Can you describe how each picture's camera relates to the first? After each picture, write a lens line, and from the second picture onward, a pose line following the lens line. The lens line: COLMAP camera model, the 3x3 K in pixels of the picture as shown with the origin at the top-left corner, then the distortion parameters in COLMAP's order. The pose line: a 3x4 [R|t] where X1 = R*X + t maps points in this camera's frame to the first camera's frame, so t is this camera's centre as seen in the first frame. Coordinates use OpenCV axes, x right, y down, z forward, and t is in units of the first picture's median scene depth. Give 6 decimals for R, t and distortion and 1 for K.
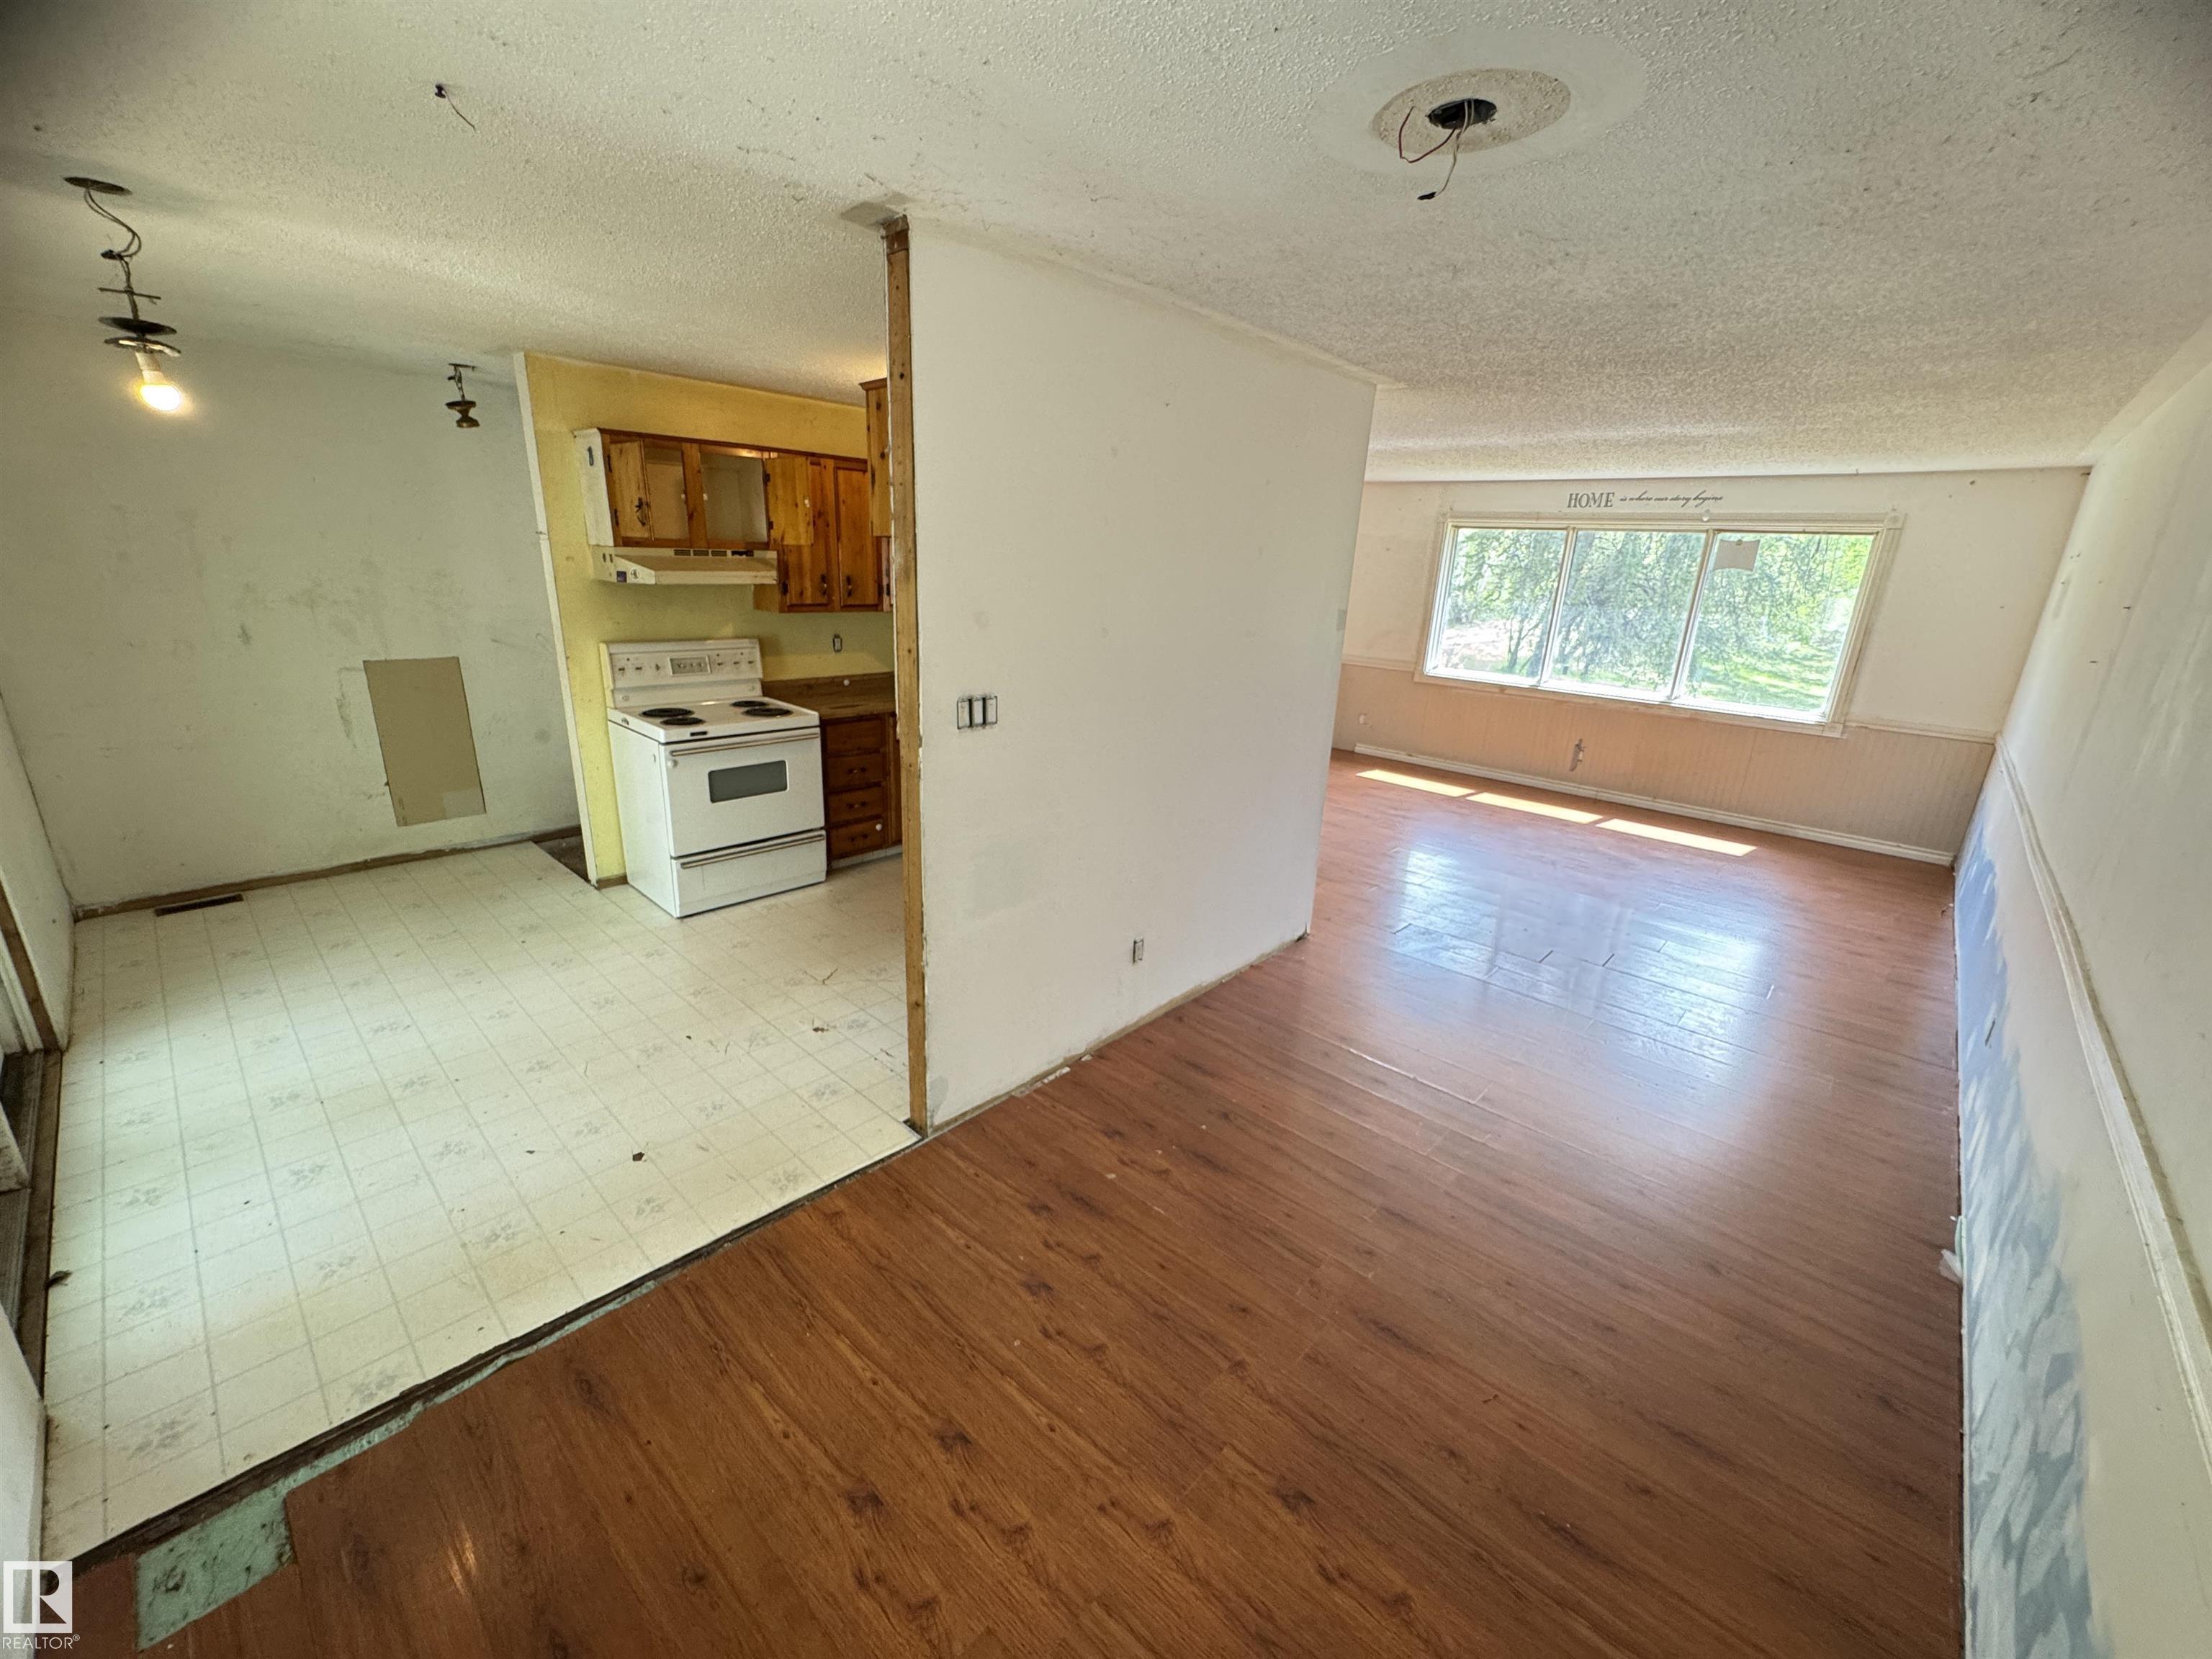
lens RADIAL K [[881.7, 0, 1106.0], [0, 881.7, 829.5], [0, 0, 1]] dist [-0.003071, -0.000108]
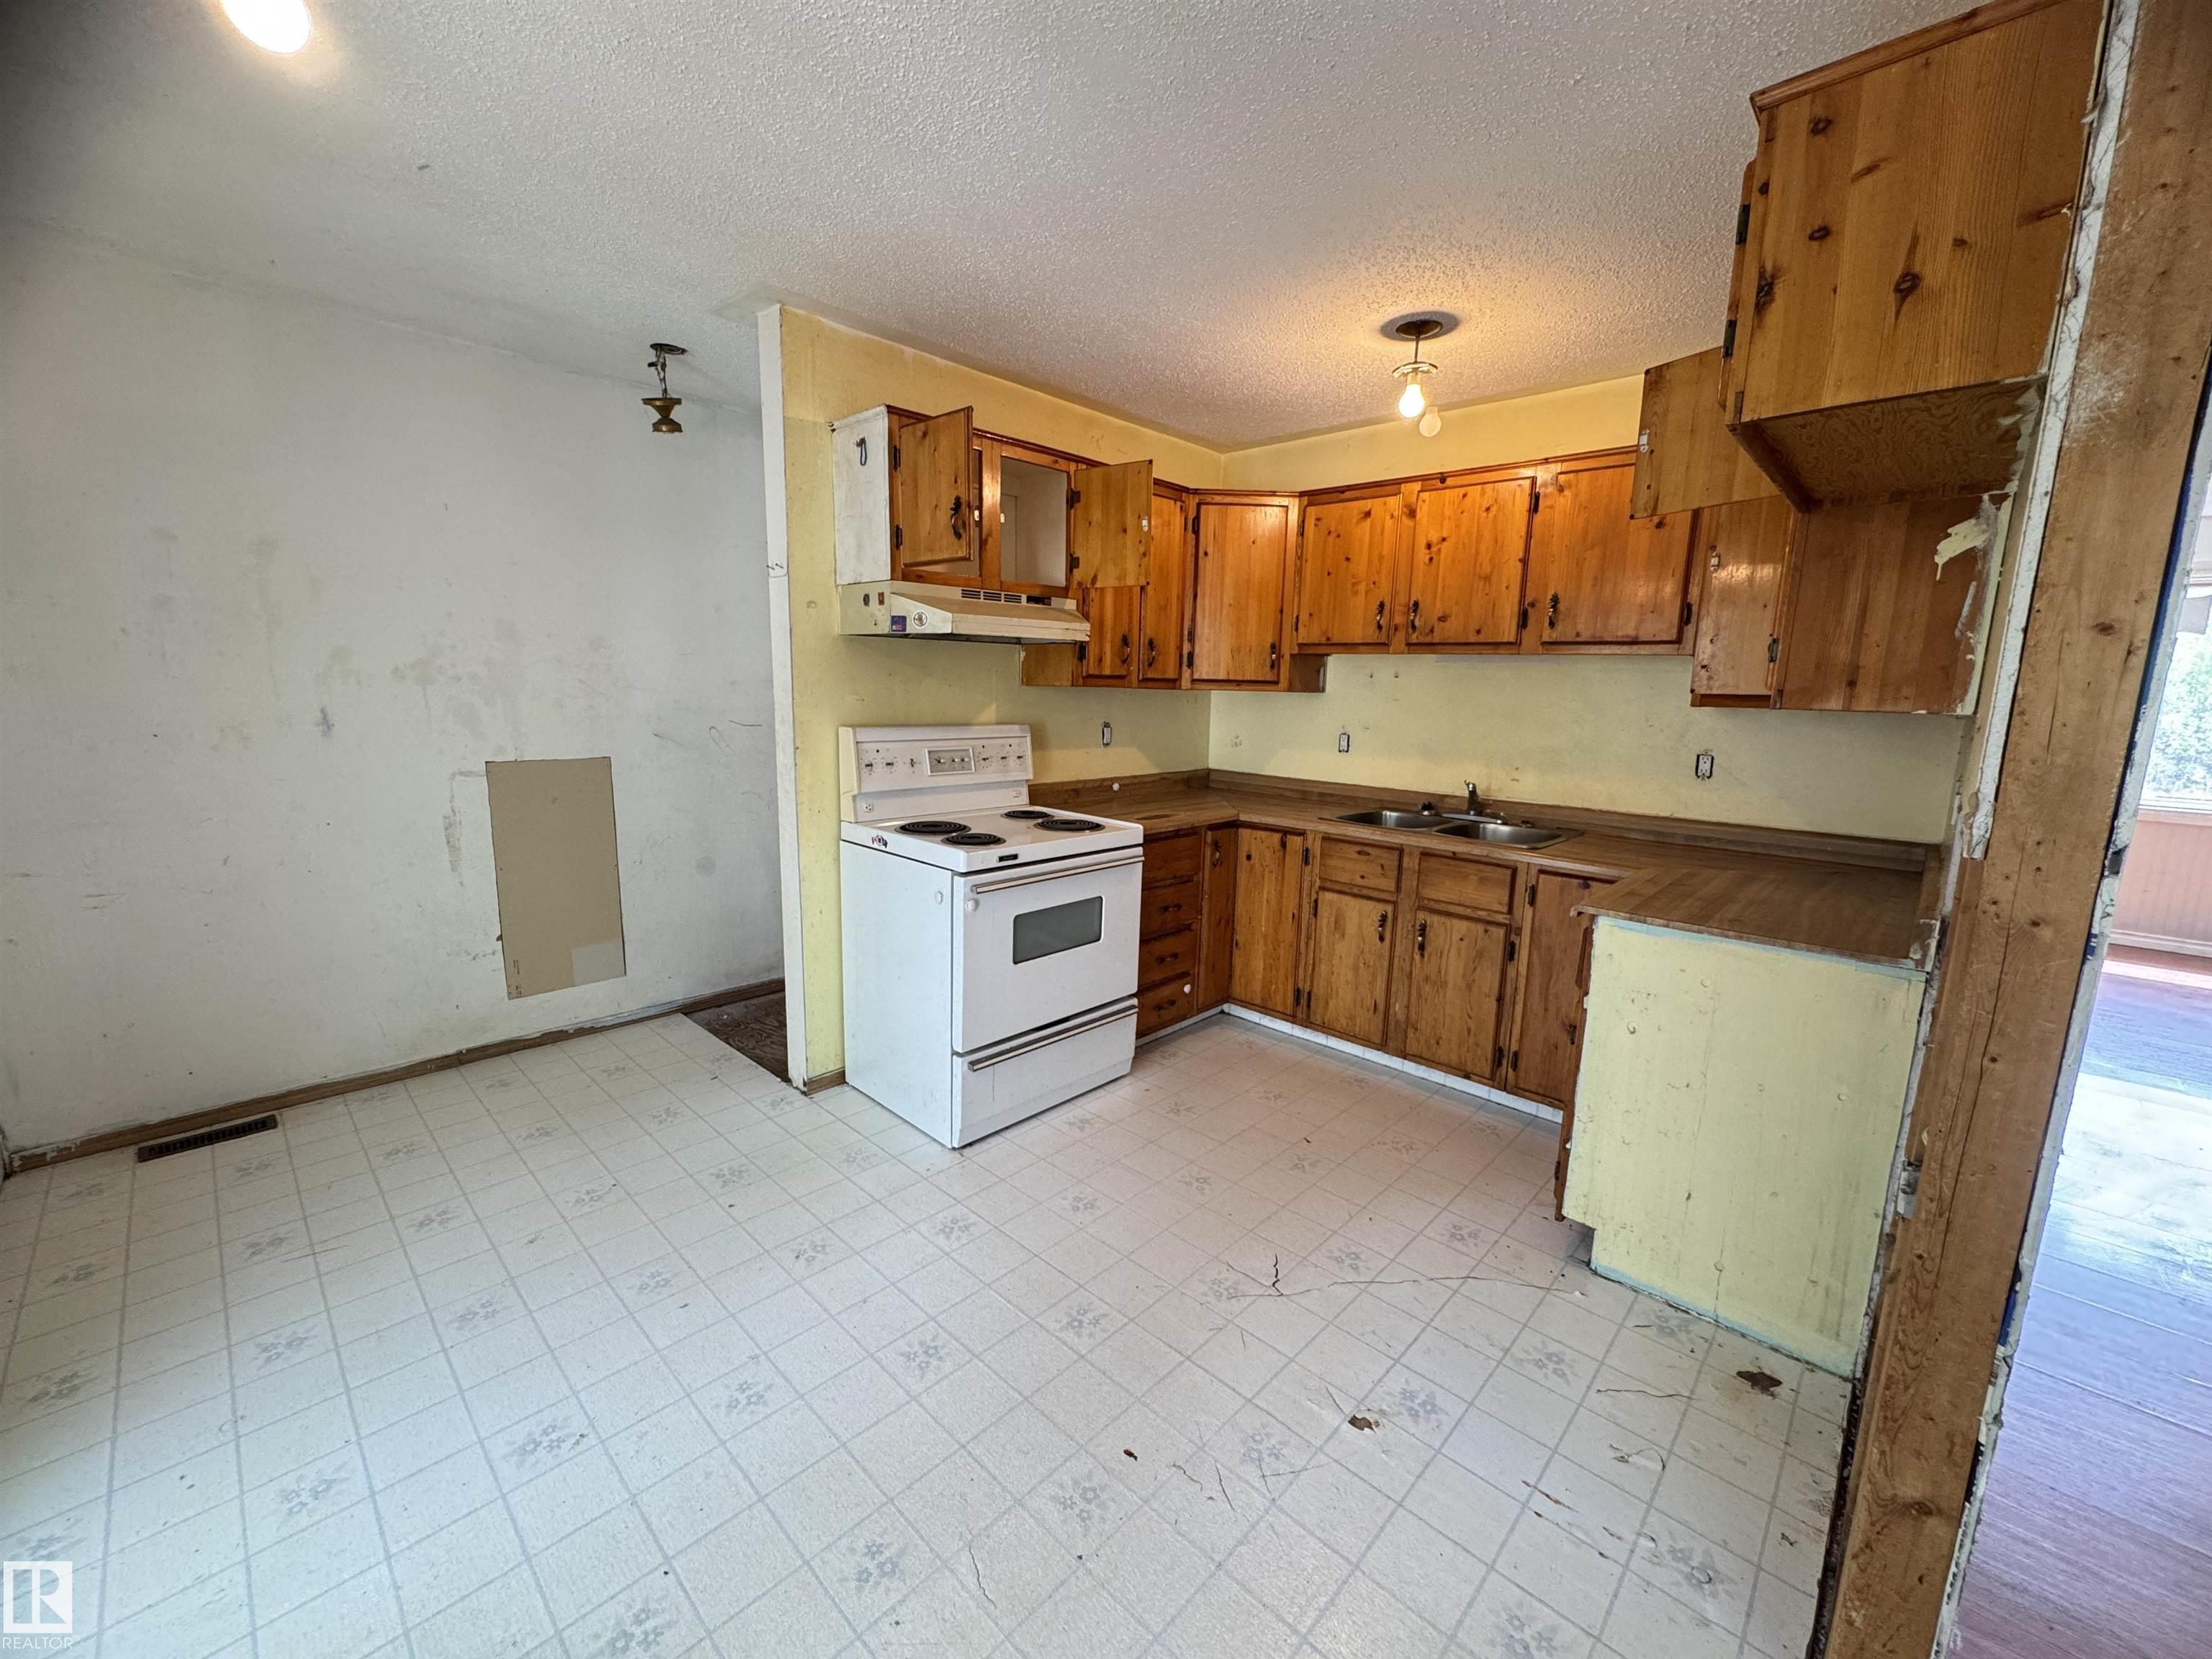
lens RADIAL K [[881.7, 0, 1106.0], [0, 881.7, 829.5], [0, 0, 1]] dist [-0.003071, -0.000108]
pose [[0.999746, -0.015483, -0.016395, -0.343220], [0.013060, 0.990239, -0.138769, -0.035209], [0.018383, 0.138520, 0.990189, 0.326963]]
